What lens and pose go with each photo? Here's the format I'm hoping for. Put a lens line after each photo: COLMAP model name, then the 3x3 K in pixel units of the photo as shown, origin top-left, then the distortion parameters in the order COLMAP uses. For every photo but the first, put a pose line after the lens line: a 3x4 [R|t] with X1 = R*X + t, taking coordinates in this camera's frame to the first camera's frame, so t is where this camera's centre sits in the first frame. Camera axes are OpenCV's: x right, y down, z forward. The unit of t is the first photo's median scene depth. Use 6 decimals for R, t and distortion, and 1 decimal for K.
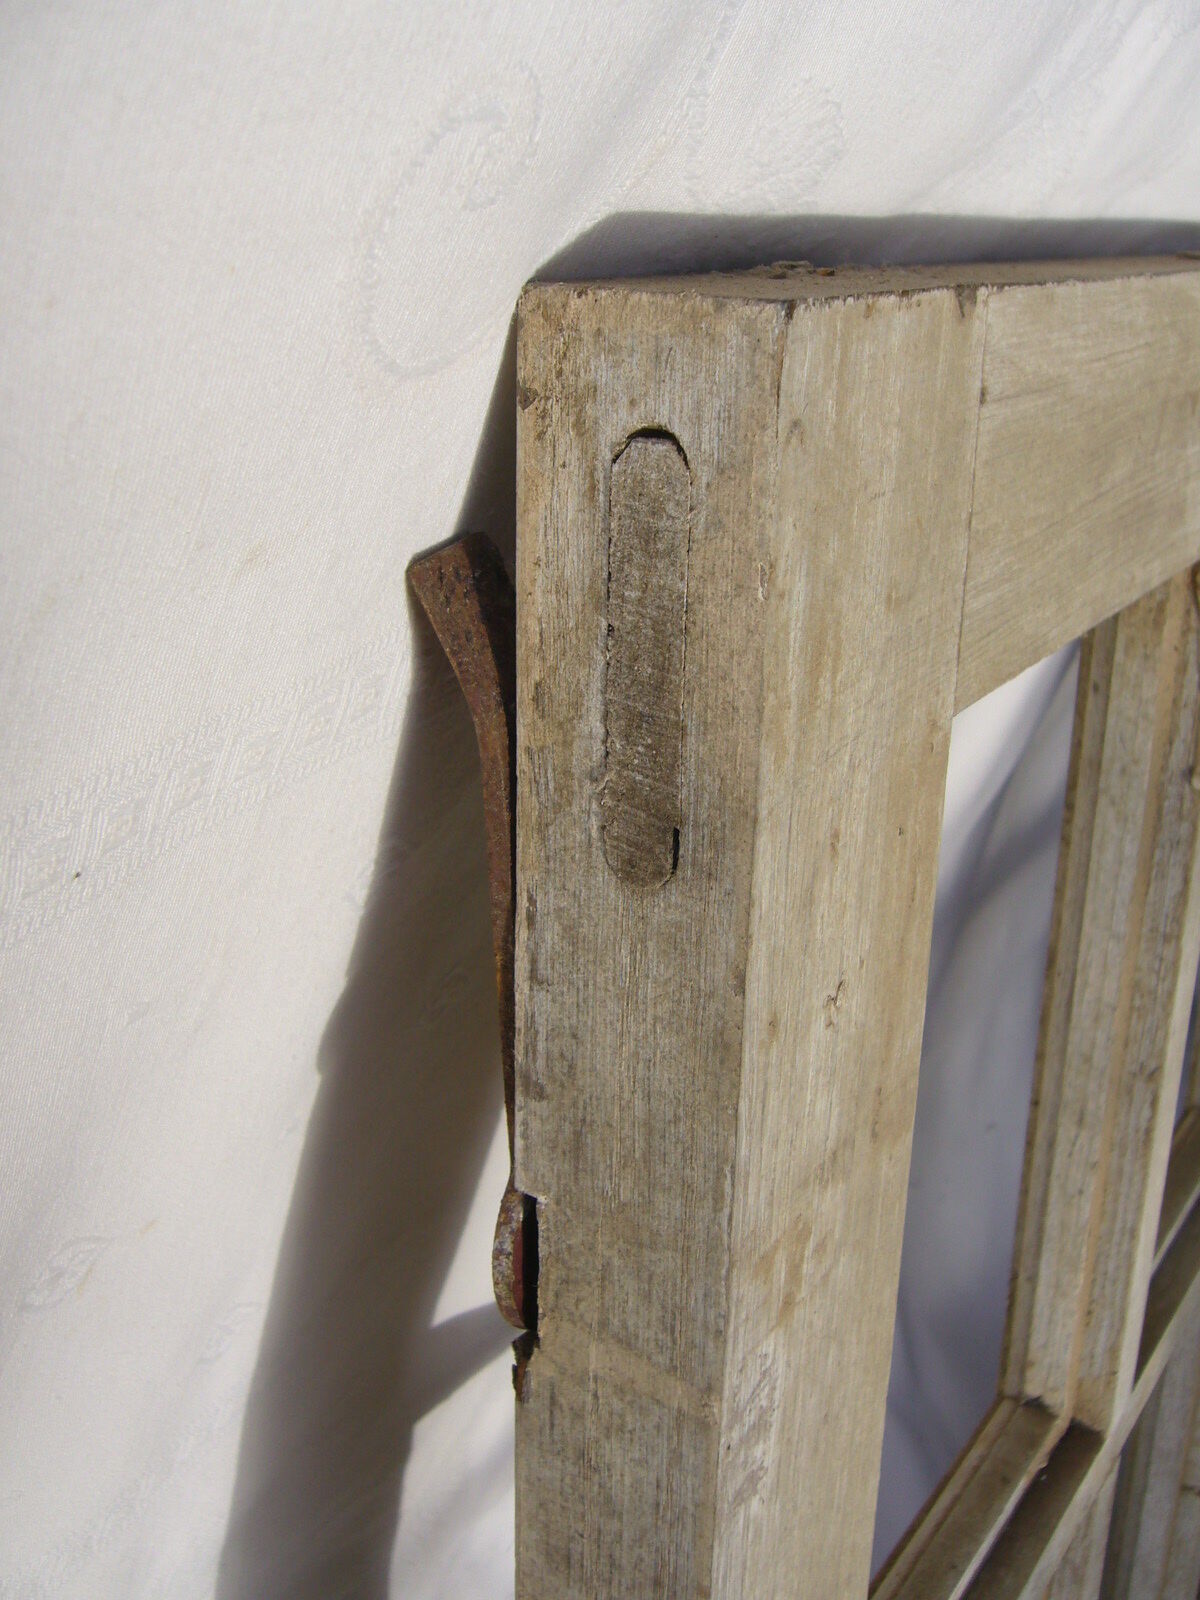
lens RADIAL K [[1686.5, 0, 609.1], [0, 1686.5, 814.8], [0, 0, 1]] dist [-0.068394, 0.000000]
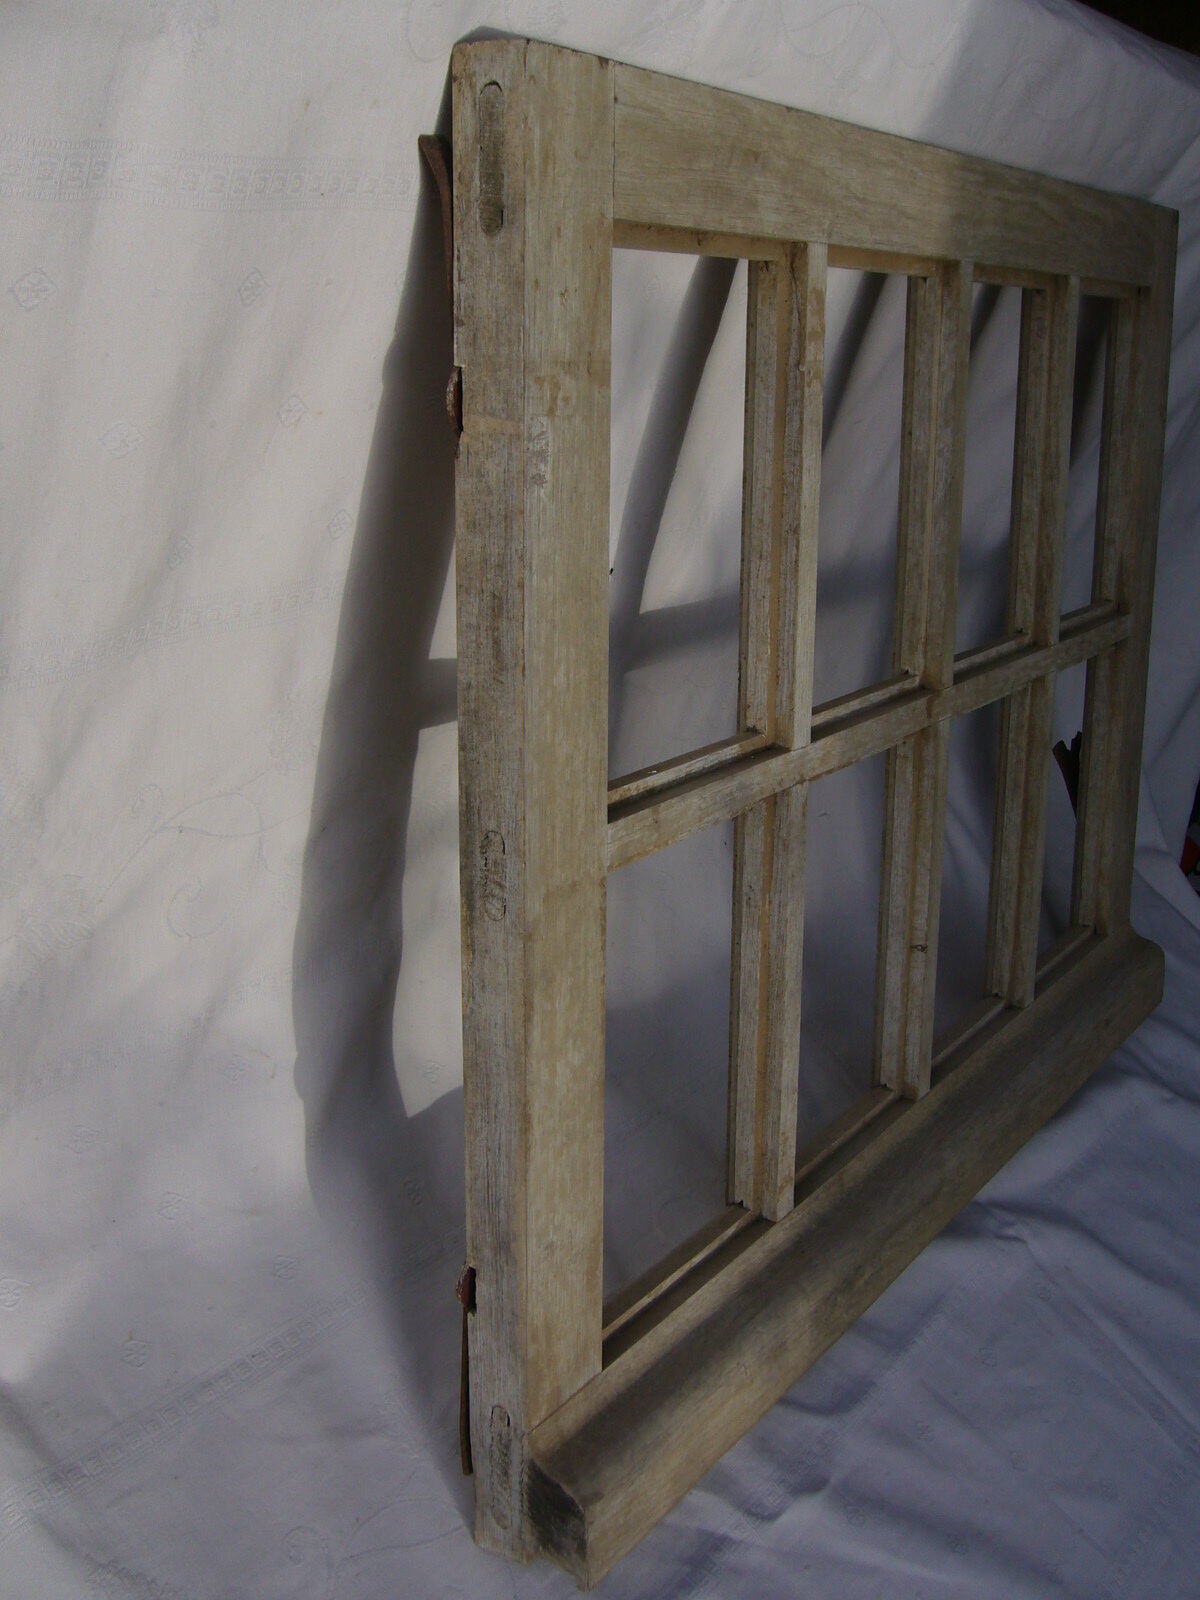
lens RADIAL K [[1686.5, 0, 614.5], [0, 1686.5, 809.9], [0, 0, 1]] dist [-0.068394, 0.000000]
pose [[0.999966, -0.006242, -0.005361, 0.248097], [0.005786, 0.996690, -0.081089, 1.320619], [0.005849, 0.081055, 0.996692, -1.943193]]
